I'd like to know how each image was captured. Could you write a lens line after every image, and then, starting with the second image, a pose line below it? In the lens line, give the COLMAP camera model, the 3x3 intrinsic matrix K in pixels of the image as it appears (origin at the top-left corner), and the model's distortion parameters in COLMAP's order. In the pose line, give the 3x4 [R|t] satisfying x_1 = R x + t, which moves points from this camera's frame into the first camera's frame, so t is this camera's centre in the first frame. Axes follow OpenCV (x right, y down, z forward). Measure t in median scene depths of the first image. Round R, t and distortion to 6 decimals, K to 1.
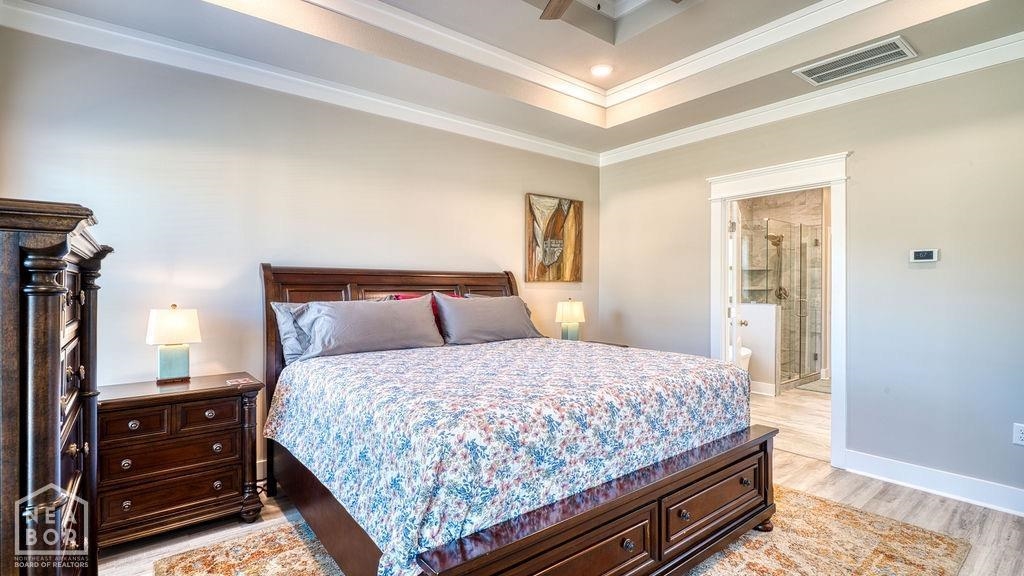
lens RADIAL K [[472.1, 0, 513.5], [0, 472.1, 288.1], [0, 0, 1]] dist [0.003627, -0.005914]
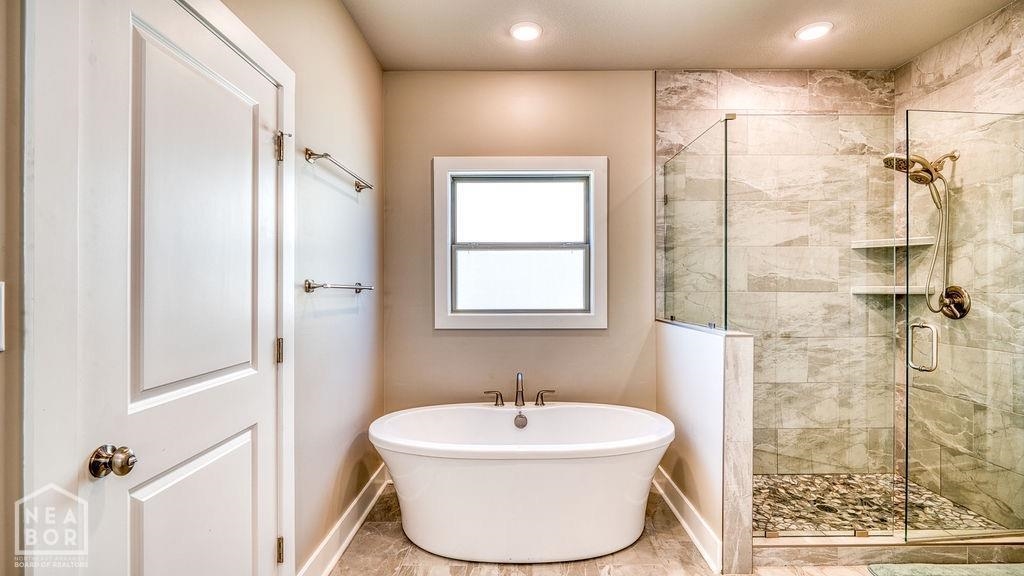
lens RADIAL K [[472.1, 0, 513.5], [0, 472.1, 288.1], [0, 0, 1]] dist [0.003627, -0.005914]
pose [[0.785164, -0.003266, -0.619280, 0.423753], [0.003017, 0.999994, -0.001449, -0.001797], [0.619281, -0.000731, 0.785169, 0.382925]]
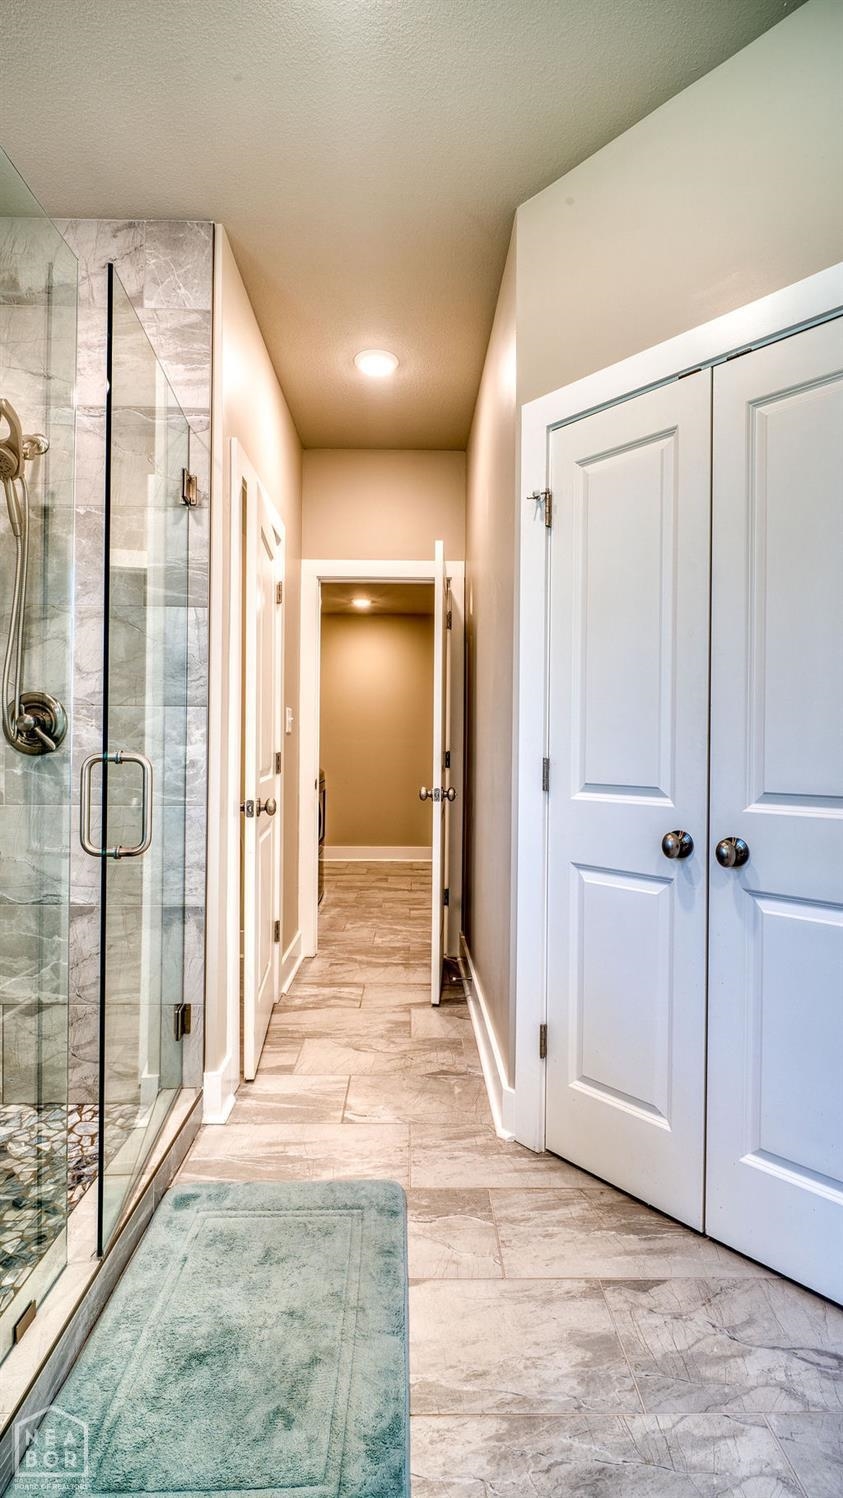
lens RADIAL K [[690.6, 0, 420.2], [0, 690.6, 745.7], [0, 0, 1]] dist [0.003627, -0.005914]
pose [[0.602710, 0.002292, 0.797957, 0.348562], [-0.004846, 0.999988, 0.000788, 0.015150], [-0.797946, -0.004341, 0.602713, 0.557026]]
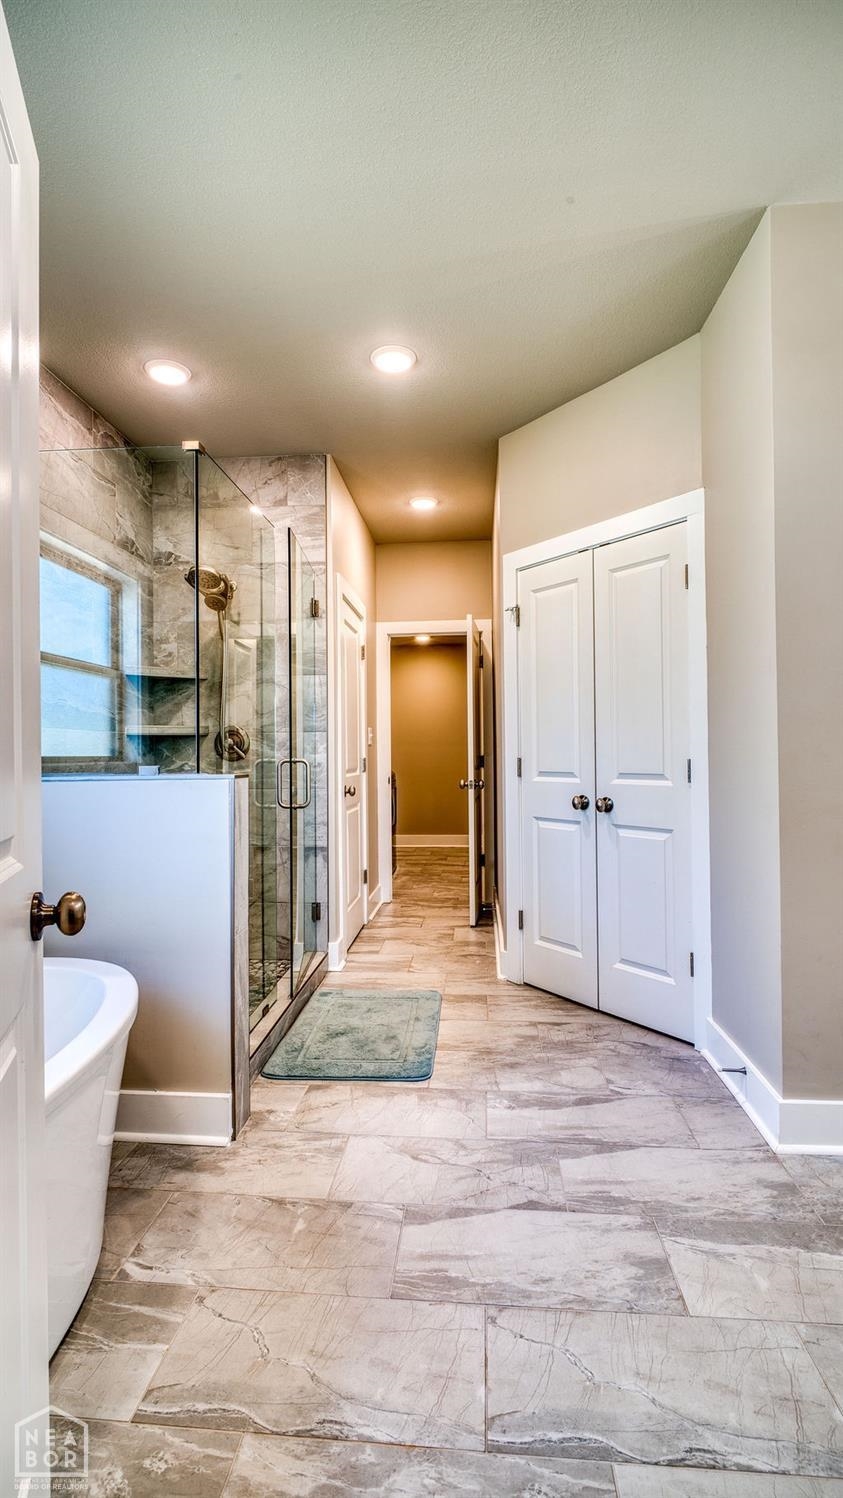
lens RADIAL K [[690.6, 0, 420.2], [0, 690.6, 745.7], [0, 0, 1]] dist [0.003627, -0.005914]
pose [[0.681487, -0.002993, 0.731824, 0.226650], [0.013428, 0.999874, -0.008415, 0.014786], [-0.731707, 0.015562, 0.681442, 0.433268]]
